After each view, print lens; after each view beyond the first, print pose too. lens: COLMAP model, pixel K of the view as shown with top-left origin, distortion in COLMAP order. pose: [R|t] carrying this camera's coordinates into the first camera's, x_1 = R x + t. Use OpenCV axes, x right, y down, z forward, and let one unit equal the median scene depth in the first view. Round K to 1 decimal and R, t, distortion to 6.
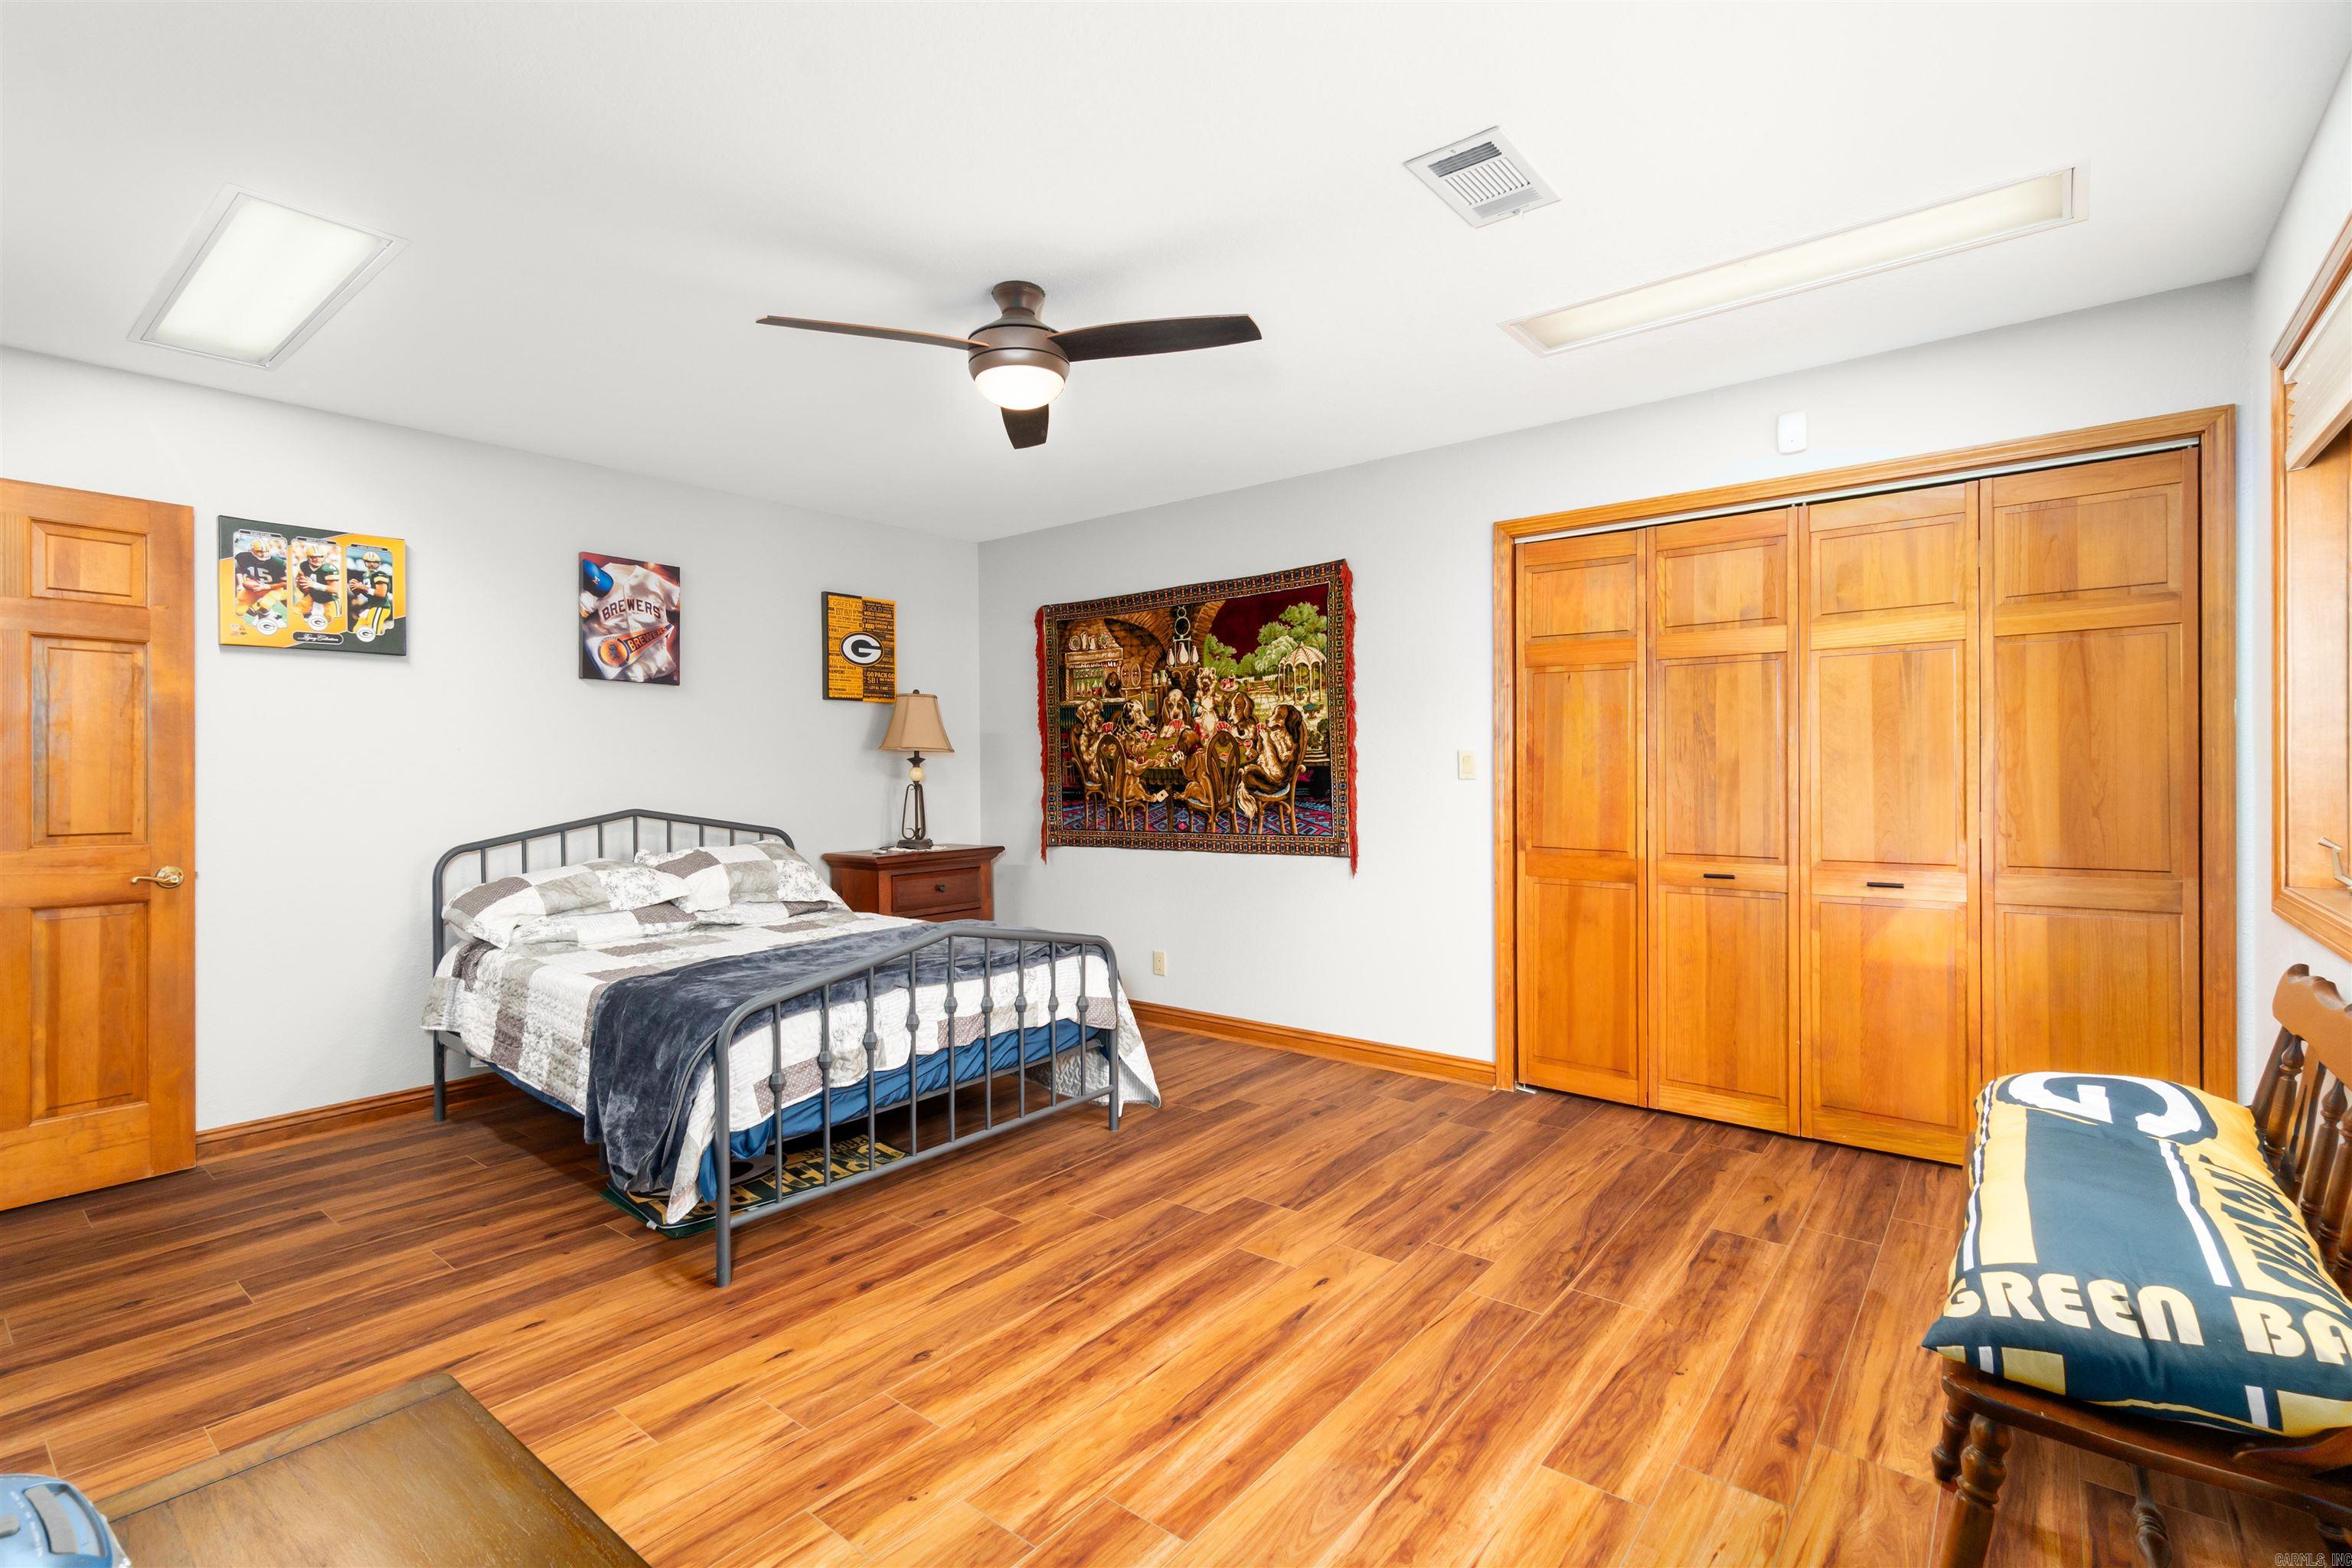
lens RADIAL K [[1075.7, 0, 1175.2], [0, 1075.7, 773.1], [0, 0, 1]] dist [0.003293, 0.000452]
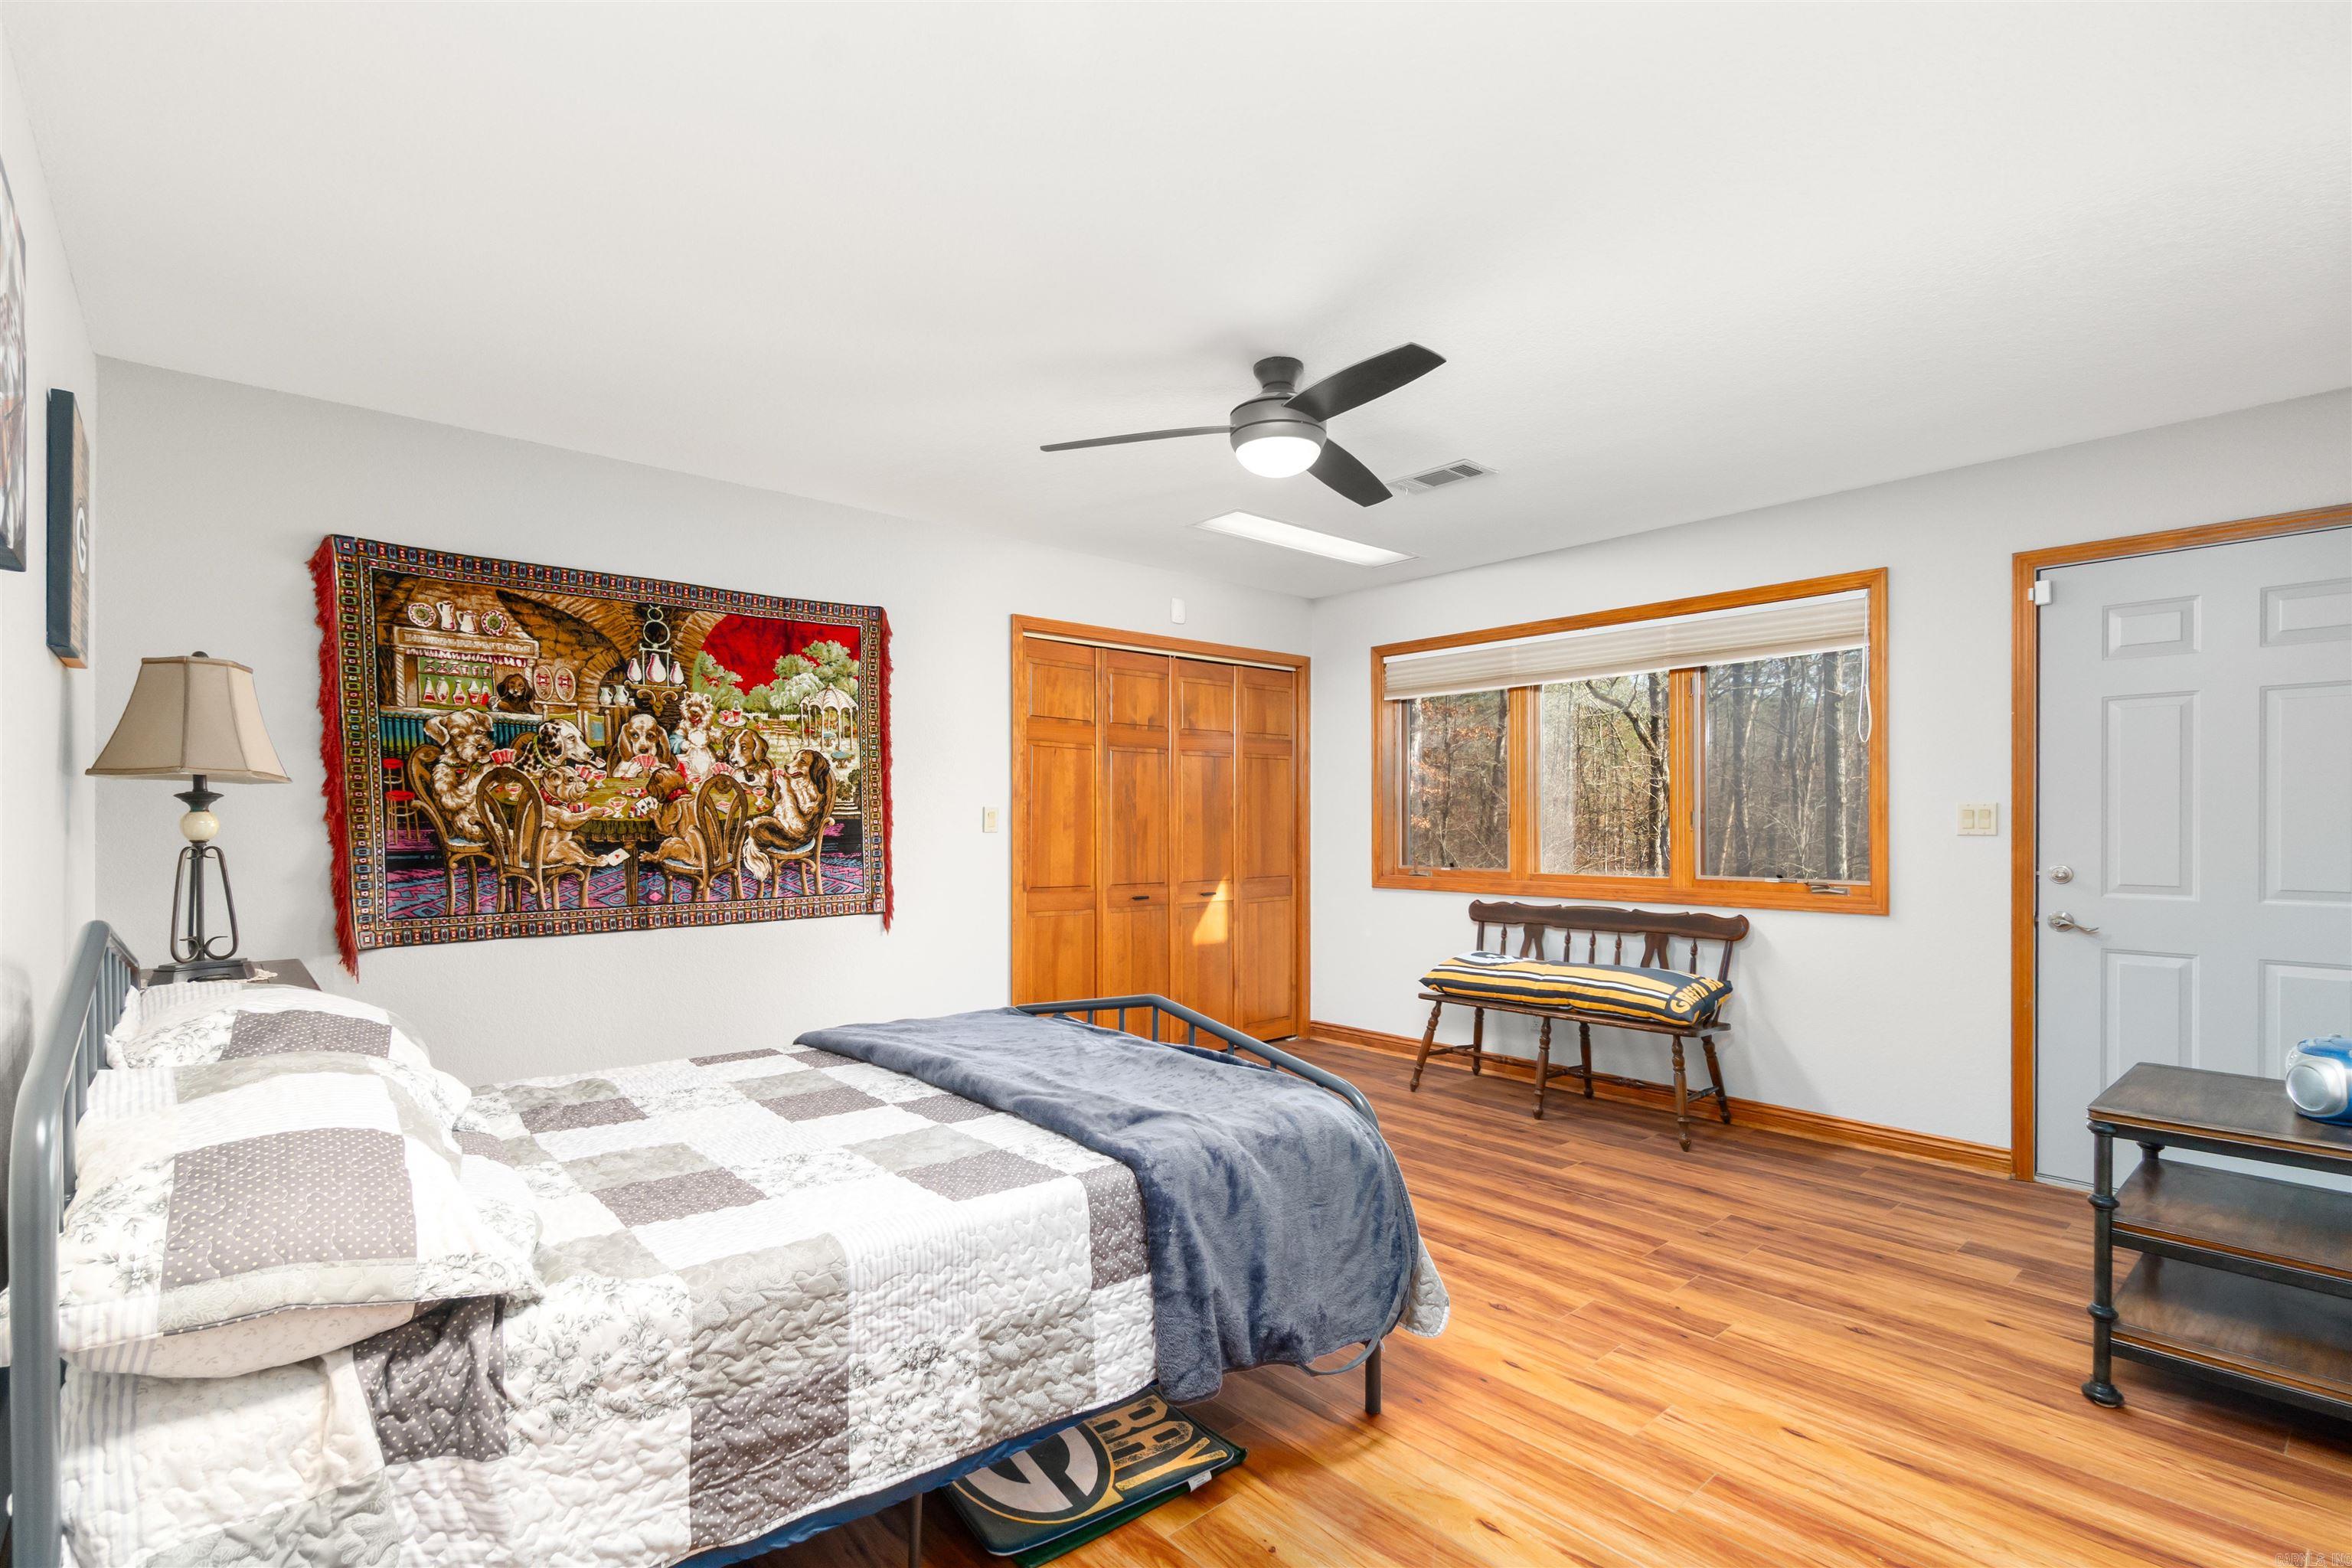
lens RADIAL K [[1075.7, 0, 1125.7], [0, 1075.7, 832.6], [0, 0, 1]] dist [0.003293, 0.000452]
pose [[0.197842, 0.000118, 0.980234, -0.694813], [0.002175, 0.999997, -0.000560, 0.005755], [-0.980232, 0.002243, 0.197841, 0.543954]]
